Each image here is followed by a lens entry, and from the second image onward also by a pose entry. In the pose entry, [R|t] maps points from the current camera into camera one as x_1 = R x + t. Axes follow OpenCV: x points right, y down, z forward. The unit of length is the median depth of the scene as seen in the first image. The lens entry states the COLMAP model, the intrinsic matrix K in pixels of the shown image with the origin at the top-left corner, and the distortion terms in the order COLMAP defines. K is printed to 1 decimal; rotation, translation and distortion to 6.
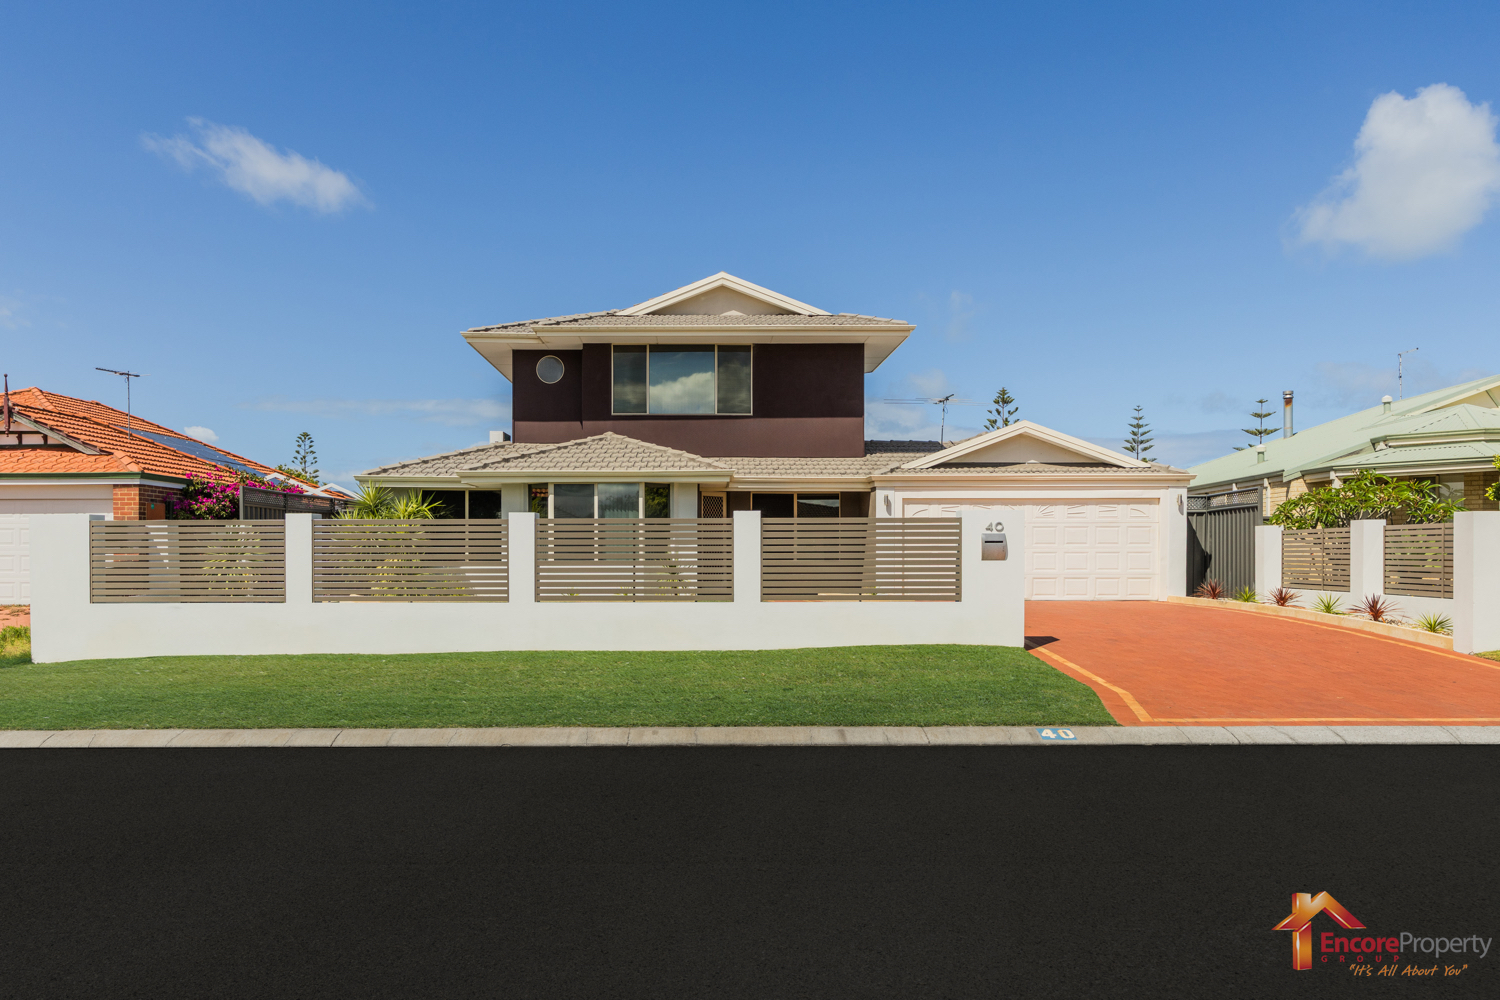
lens RADIAL K [[967.1, 0, 747.6], [0, 967.1, 542.5], [0, 0, 1]] dist [0.003960, 0.001180]
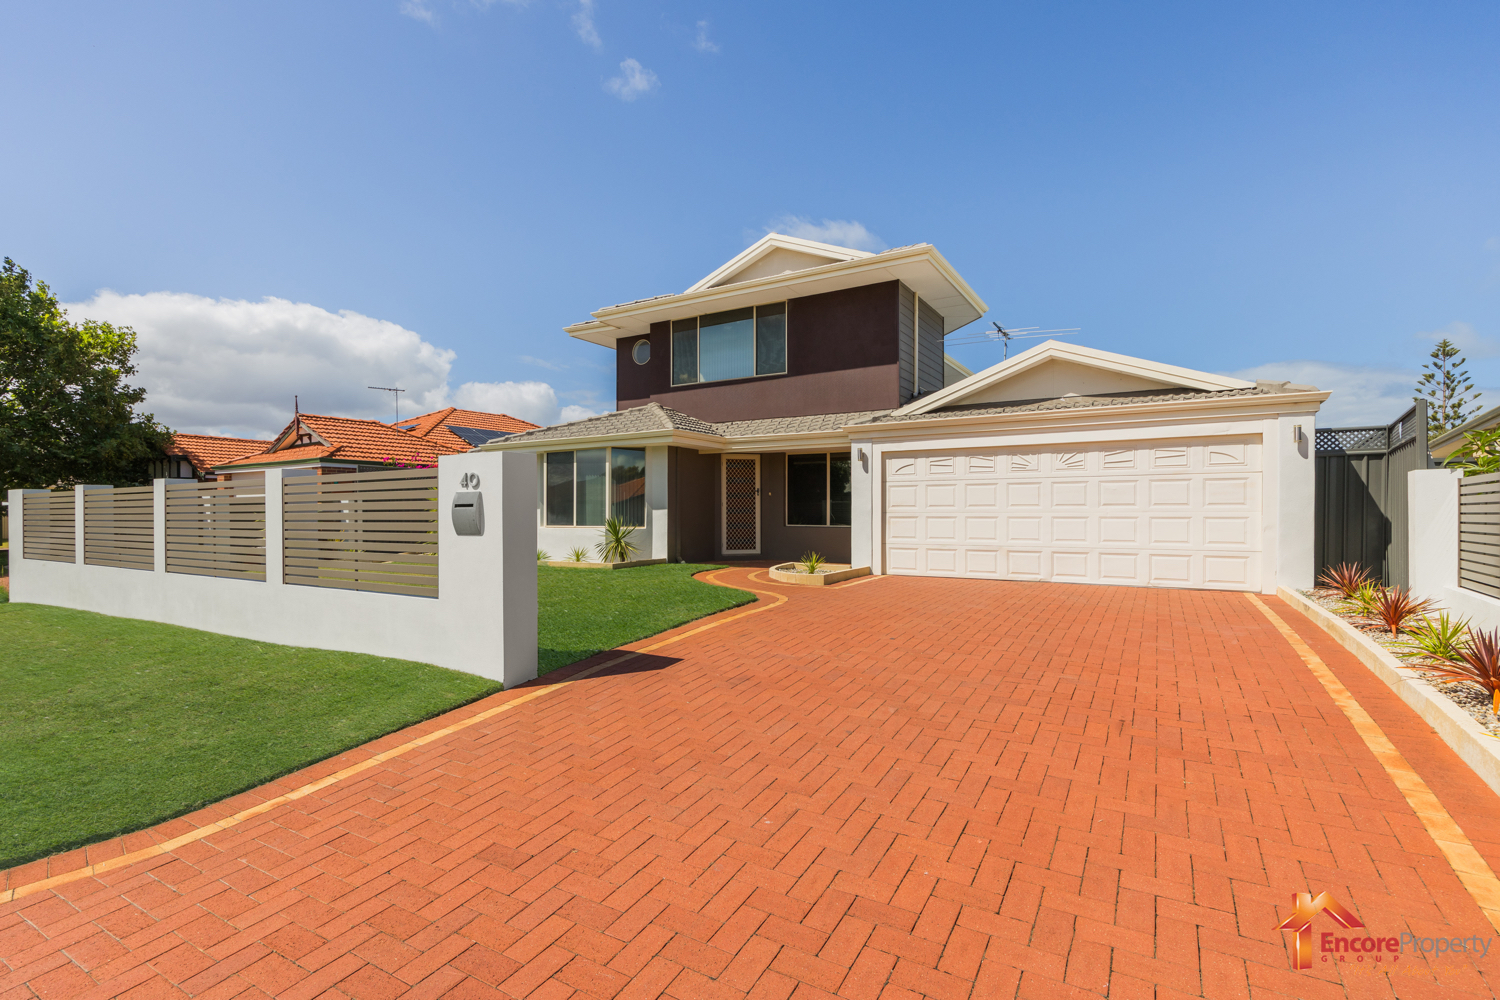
lens RADIAL K [[714.8, 0, 750.0], [0, 714.8, 500.0], [0, 0, 1]] dist [0.000075, -0.000197]
pose [[0.855297, -0.010717, -0.518027, 0.367119], [0.006423, 0.999929, -0.010082, 0.000847], [0.518098, 0.005296, 0.855305, 0.404511]]
